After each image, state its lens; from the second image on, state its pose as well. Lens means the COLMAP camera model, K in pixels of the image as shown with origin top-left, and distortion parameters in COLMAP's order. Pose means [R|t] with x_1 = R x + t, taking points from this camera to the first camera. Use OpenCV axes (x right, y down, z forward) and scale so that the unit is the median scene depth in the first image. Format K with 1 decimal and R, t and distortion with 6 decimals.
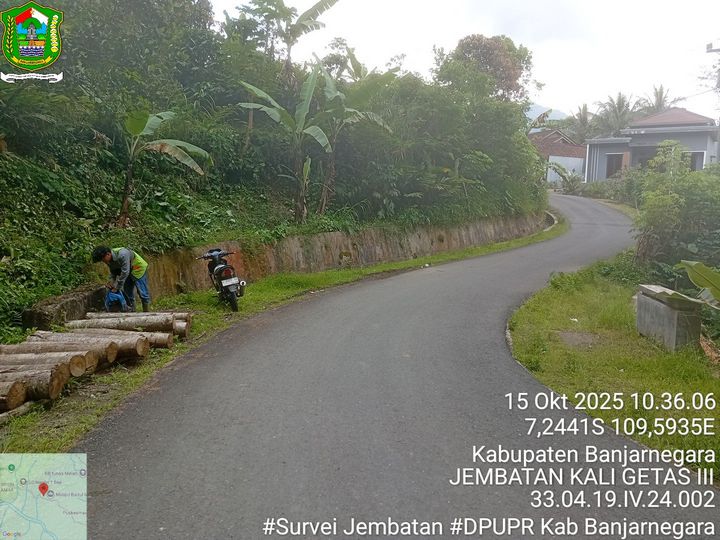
lens RADIAL K [[560.9, 0, 359.7], [0, 560.9, 274.2], [0, 0, 1]] dist [0.092402, -0.198244]
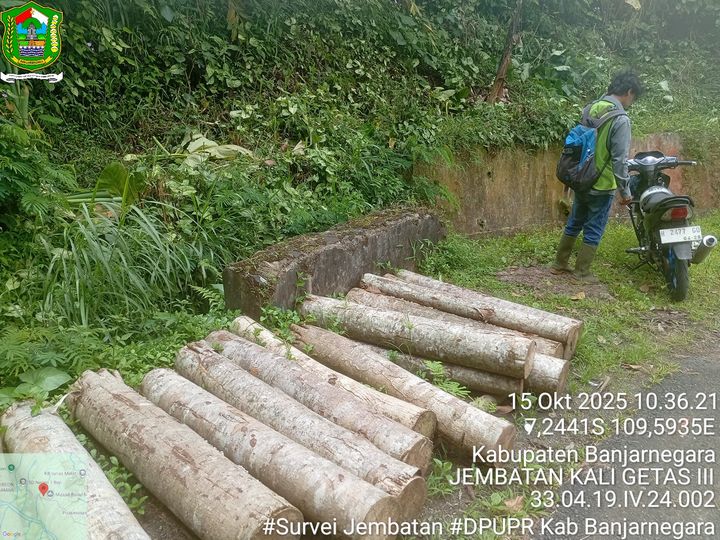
lens RADIAL K [[560.9, 0, 359.7], [0, 560.9, 274.2], [0, 0, 1]] dist [0.092402, -0.198244]
pose [[0.788628, 0.201124, -0.581047, -0.099031], [-0.082406, 0.971037, 0.224270, -0.020052], [0.609324, -0.128984, 0.782360, 0.303058]]
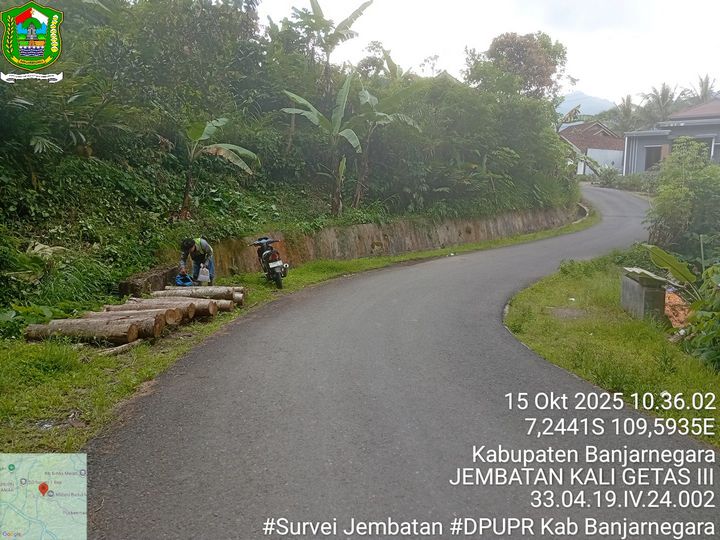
lens RADIAL K [[560.9, 0, 359.7], [0, 560.9, 274.2], [0, 0, 1]] dist [0.092402, -0.198244]
pose [[0.997432, 0.004824, -0.071464, 0.021723], [-0.004028, 0.999928, 0.011276, 0.012383], [0.071513, -0.010959, 0.997379, -0.115077]]
